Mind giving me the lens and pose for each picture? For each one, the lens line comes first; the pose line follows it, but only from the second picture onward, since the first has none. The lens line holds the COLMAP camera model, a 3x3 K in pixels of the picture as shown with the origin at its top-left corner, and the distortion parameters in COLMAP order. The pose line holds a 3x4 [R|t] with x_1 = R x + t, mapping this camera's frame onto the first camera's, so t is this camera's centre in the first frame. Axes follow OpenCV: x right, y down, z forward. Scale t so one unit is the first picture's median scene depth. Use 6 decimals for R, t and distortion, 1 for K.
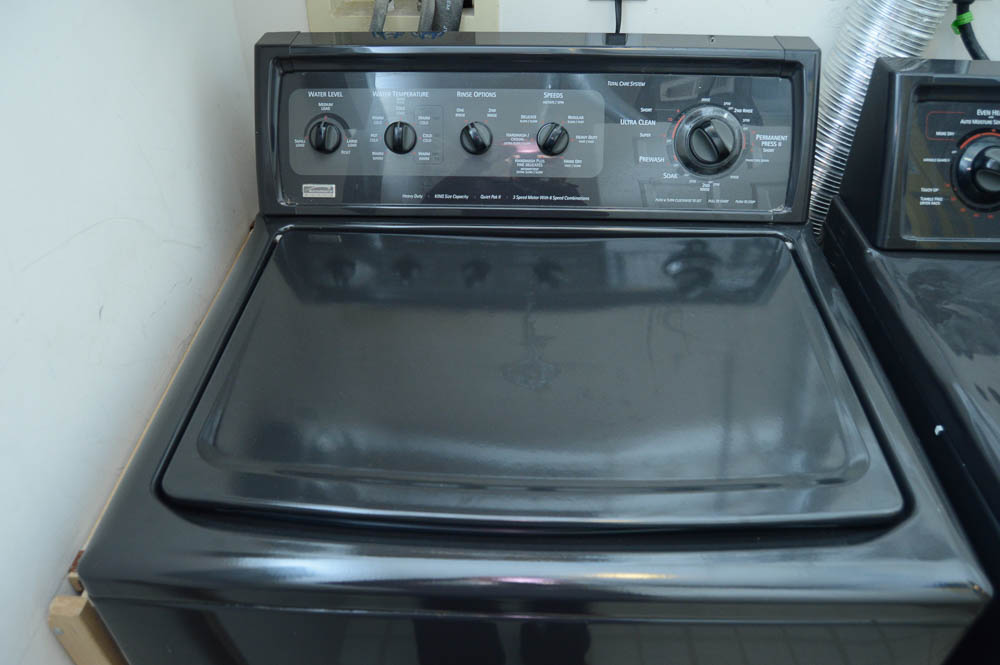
lens RADIAL K [[824.9, 0, 496.4], [0, 824.9, 342.6], [0, 0, 1]] dist [-0.088618, 0.018553]
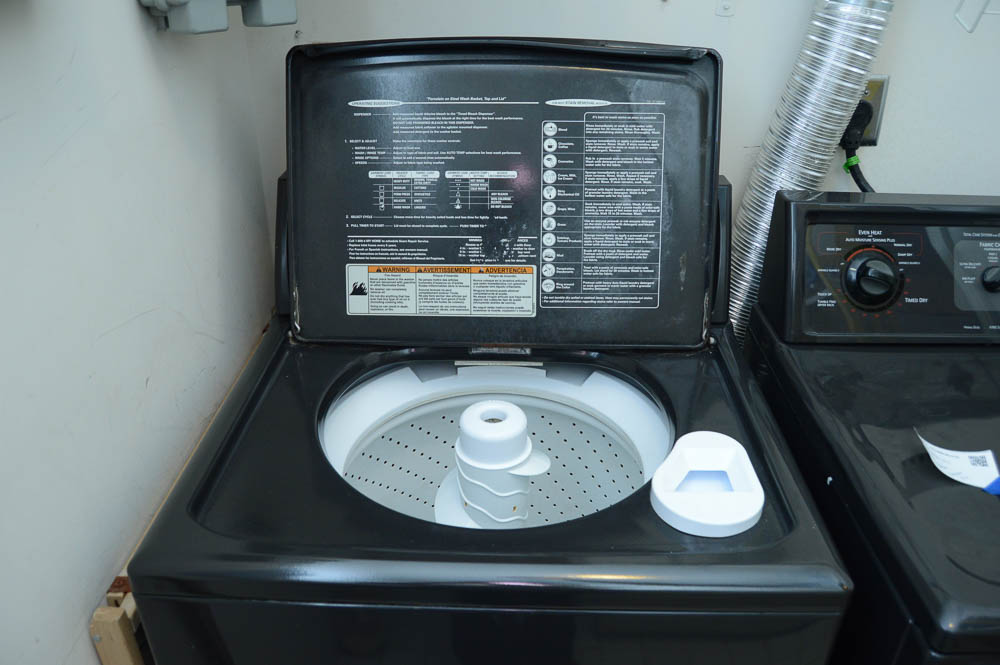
lens RADIAL K [[824.9, 0, 499.3], [0, 824.9, 326.2], [0, 0, 1]] dist [-0.088618, 0.018553]
pose [[0.999871, 0.007089, 0.014439, 0.024490], [-0.004247, 0.982138, -0.188116, 0.093386], [-0.015515, 0.188030, 0.982041, -0.204290]]
